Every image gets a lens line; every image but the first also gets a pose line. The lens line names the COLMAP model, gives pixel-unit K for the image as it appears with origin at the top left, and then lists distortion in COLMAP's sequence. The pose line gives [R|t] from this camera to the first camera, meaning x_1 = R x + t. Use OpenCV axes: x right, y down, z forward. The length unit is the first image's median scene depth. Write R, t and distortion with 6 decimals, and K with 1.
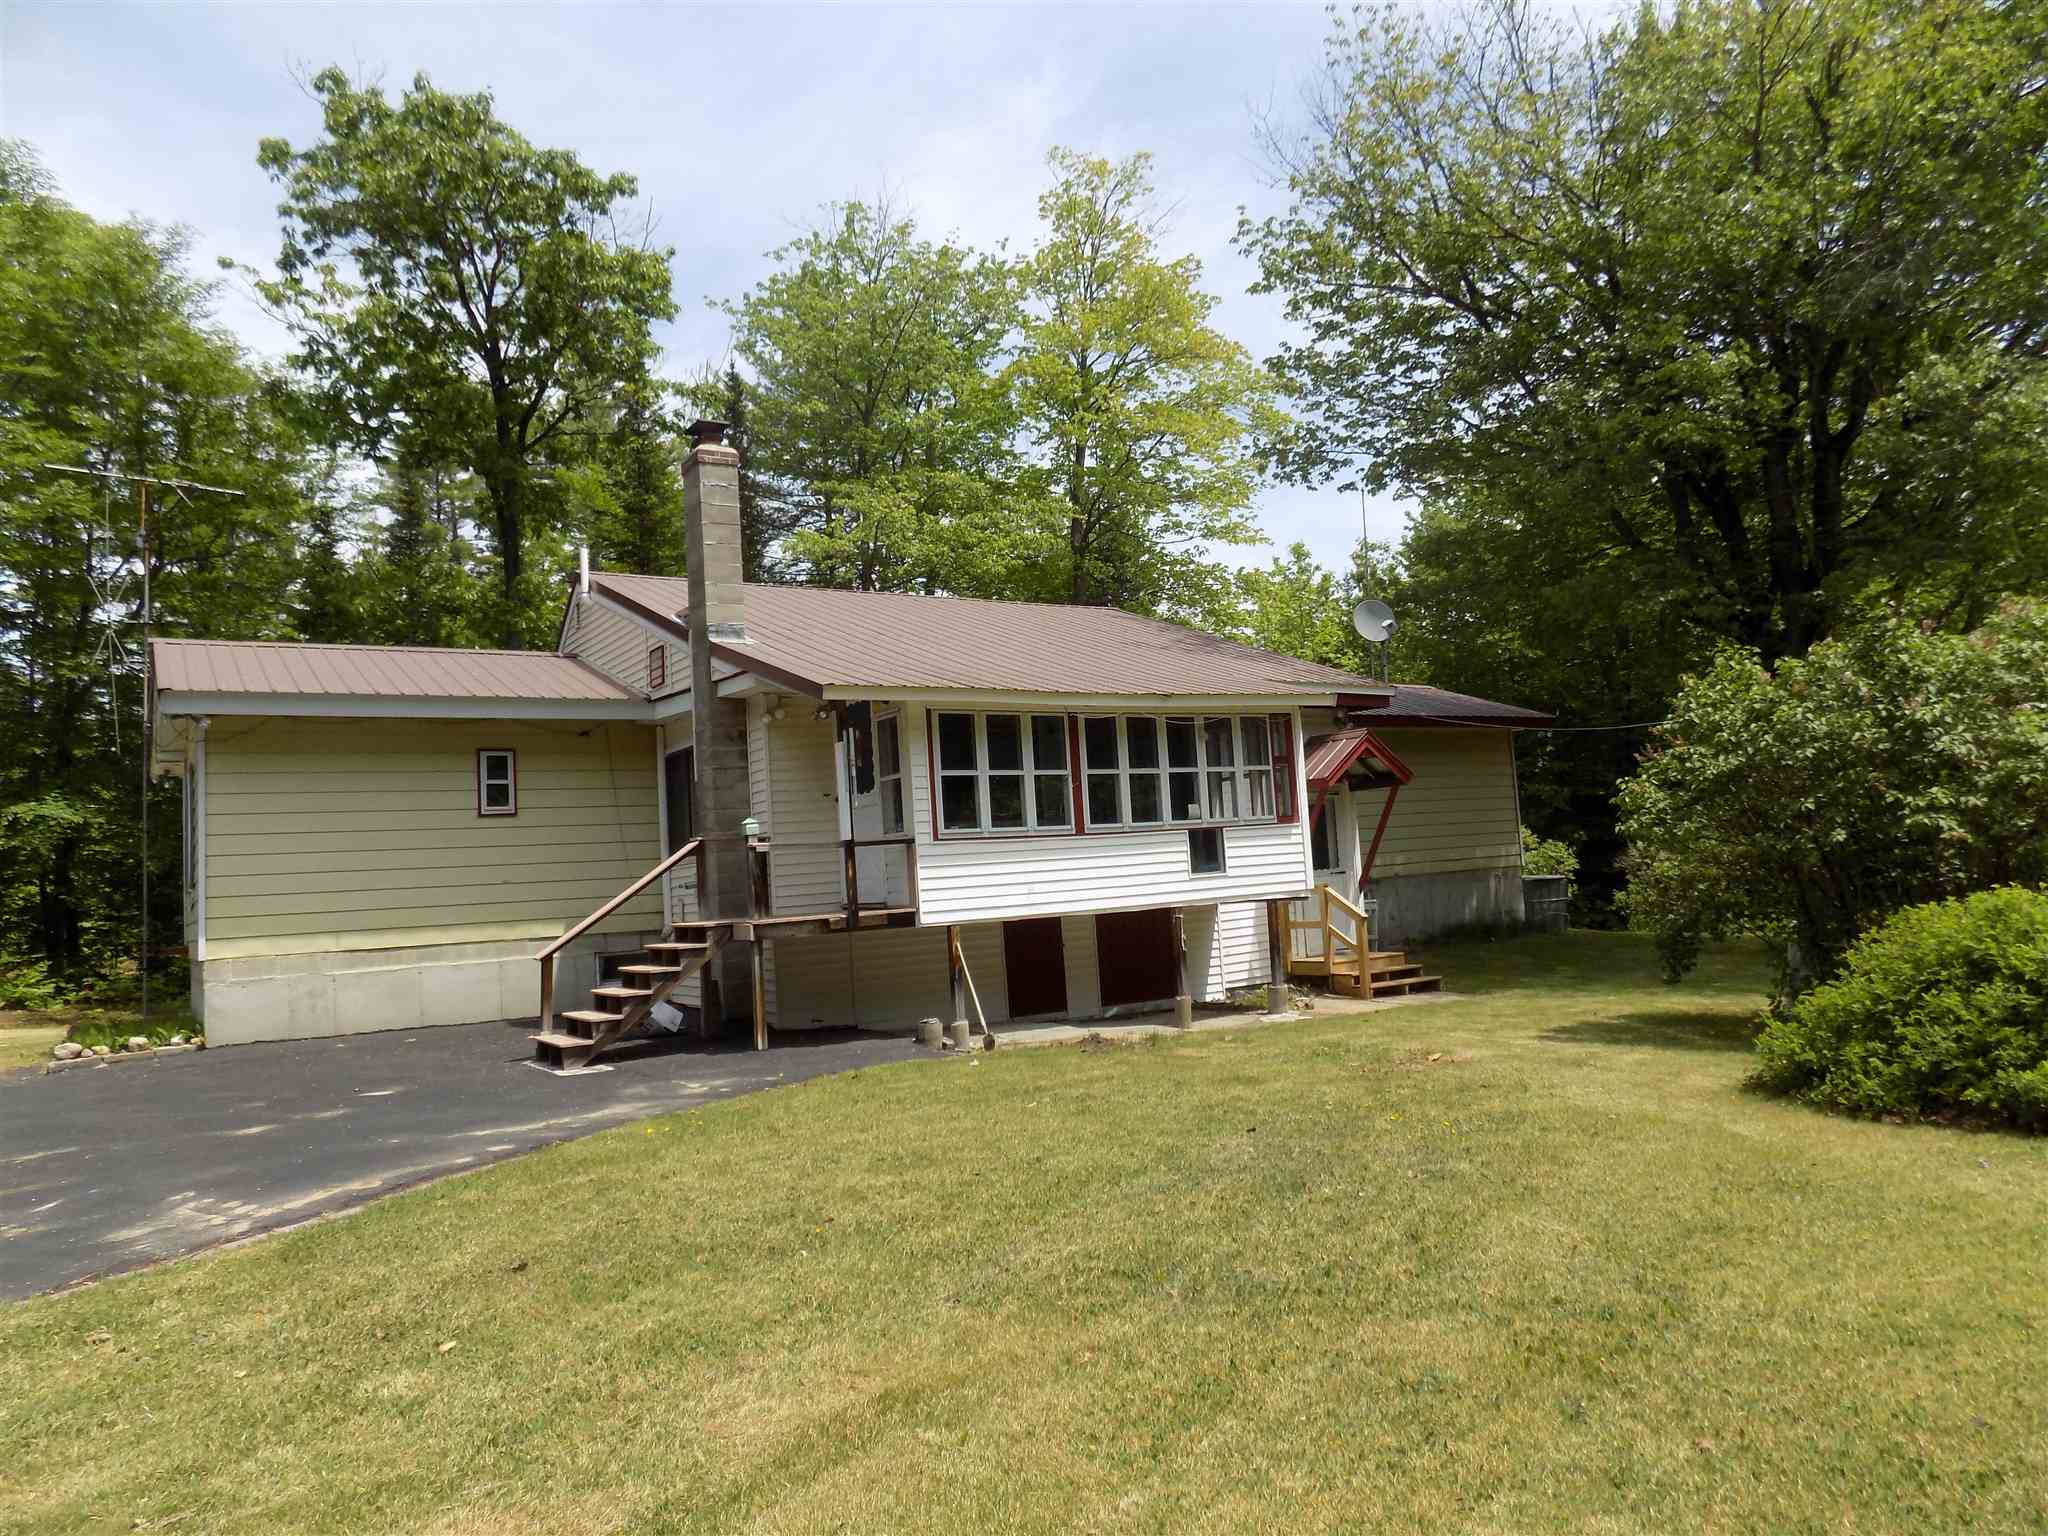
lens RADIAL K [[1373.2, 0, 1055.7], [0, 1373.2, 758.2], [0, 0, 1]] dist [-0.065608, 0.054586]
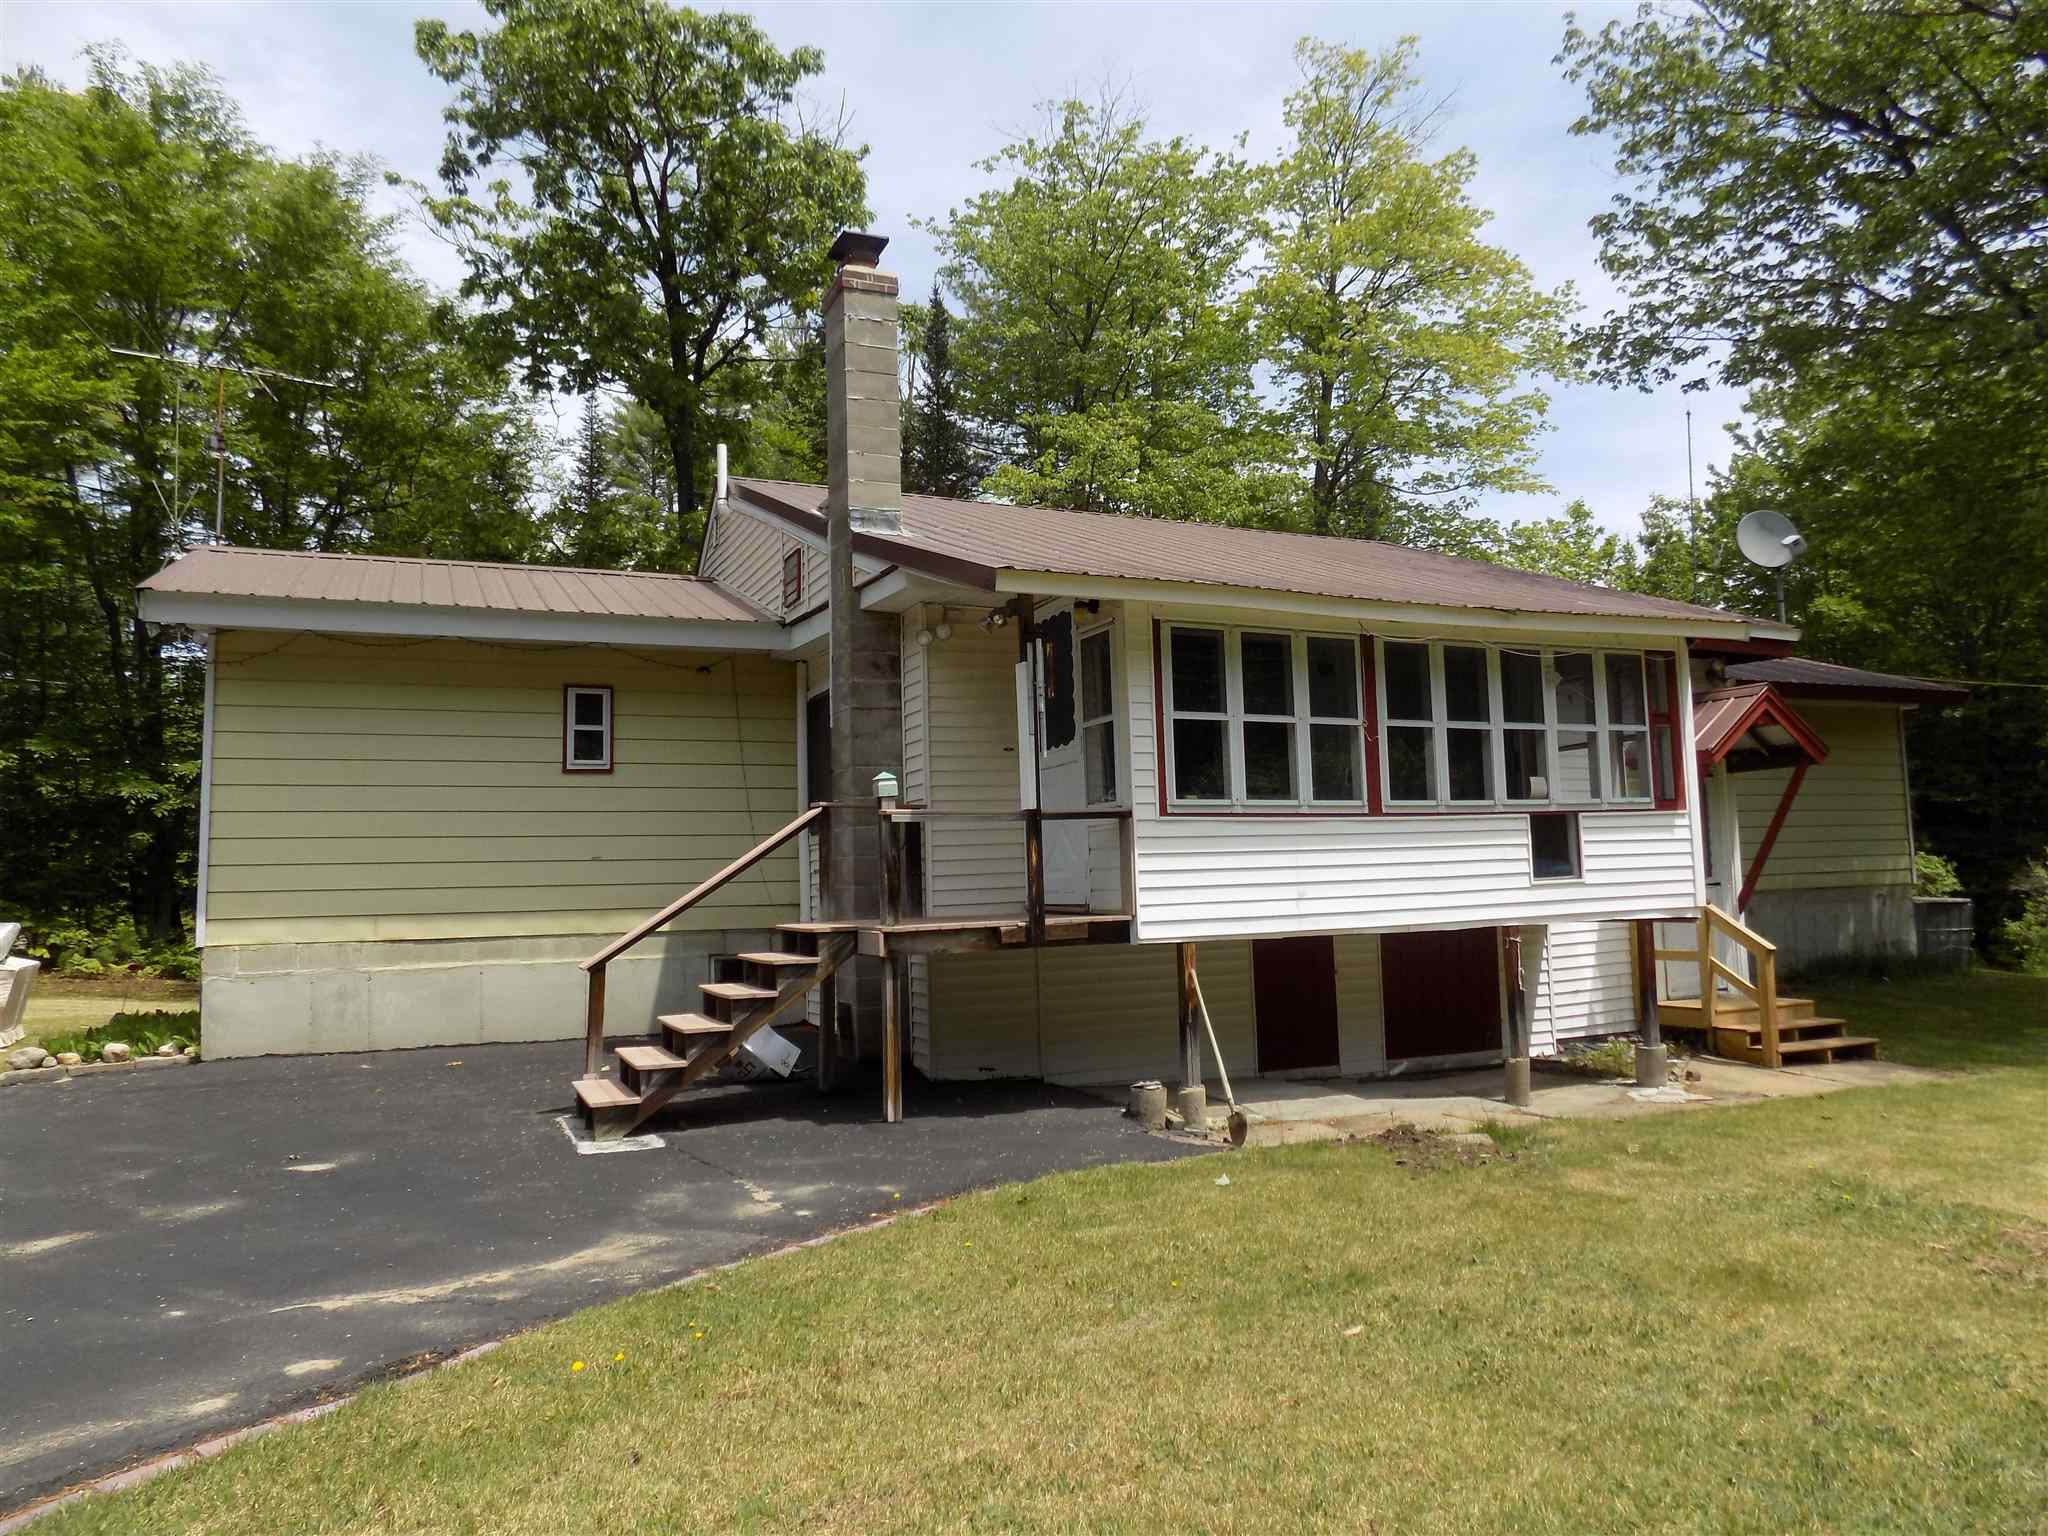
lens RADIAL K [[1373.2, 0, 1043.9], [0, 1373.2, 769.2], [0, 0, 1]] dist [-0.065608, 0.054586]
pose [[0.986145, 0.022841, -0.164305, -0.027048], [-0.021044, 0.999698, 0.012671, 0.022973], [0.164545, -0.009038, 0.986328, 0.254227]]
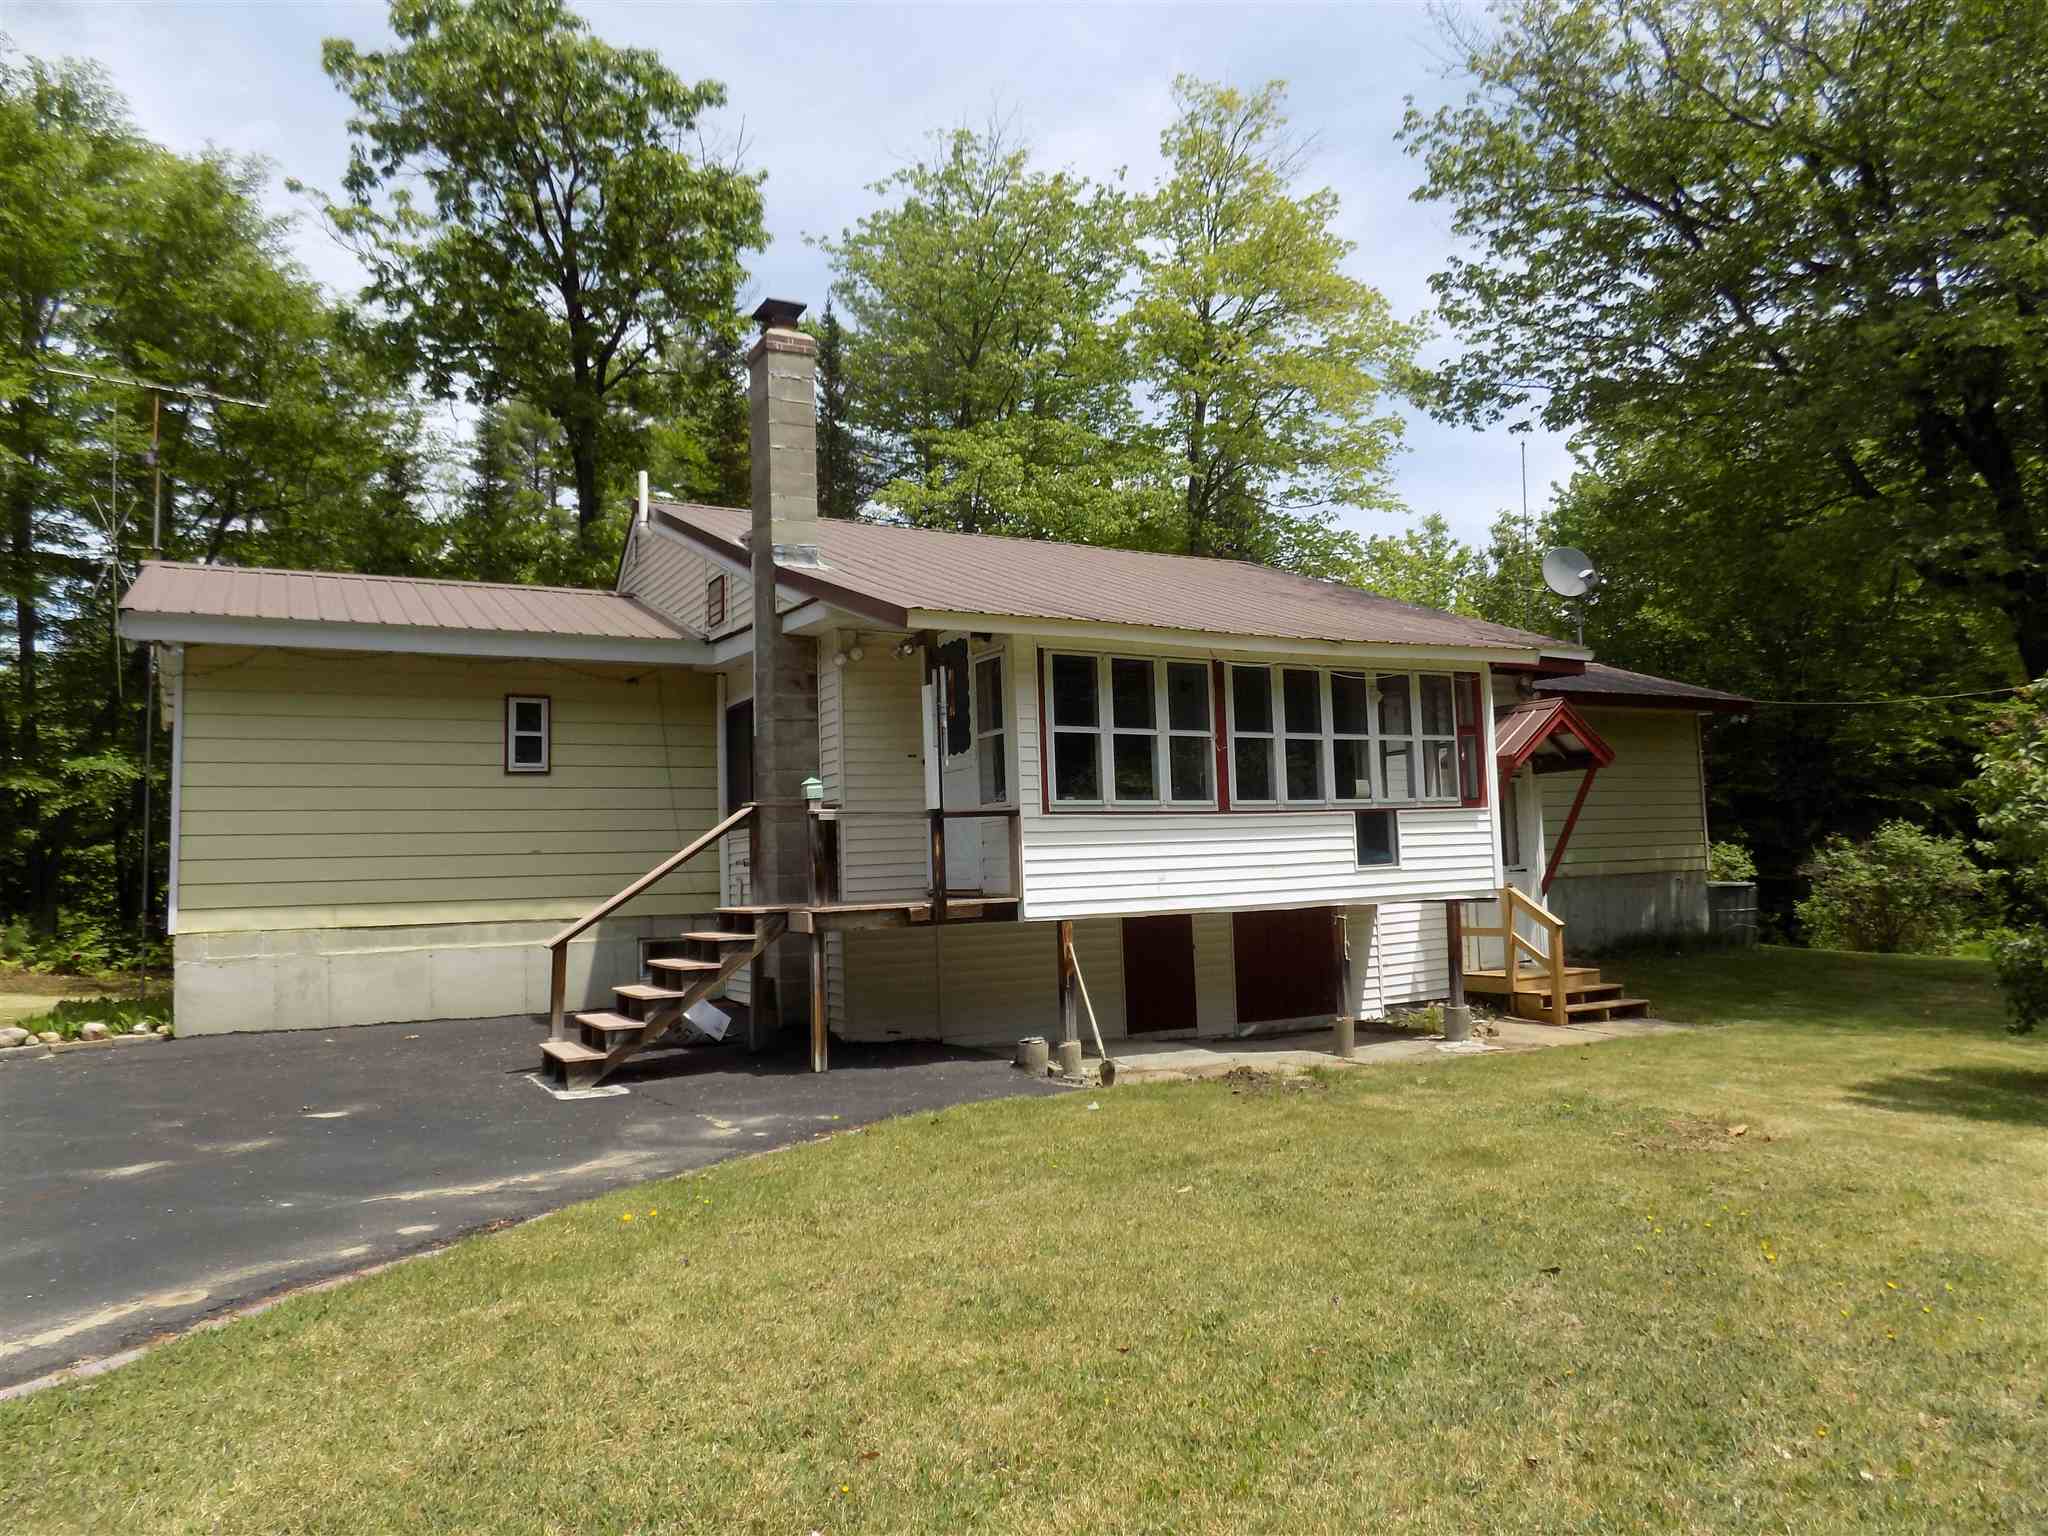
lens RADIAL K [[1373.2, 0, 1049.9], [0, 1373.2, 765.8], [0, 0, 1]] dist [-0.065608, 0.054586]
pose [[0.996931, 0.024438, -0.074368, -0.020337], [-0.023481, 0.999630, 0.013709, 0.016255], [0.074676, -0.011921, 0.997137, 0.159532]]
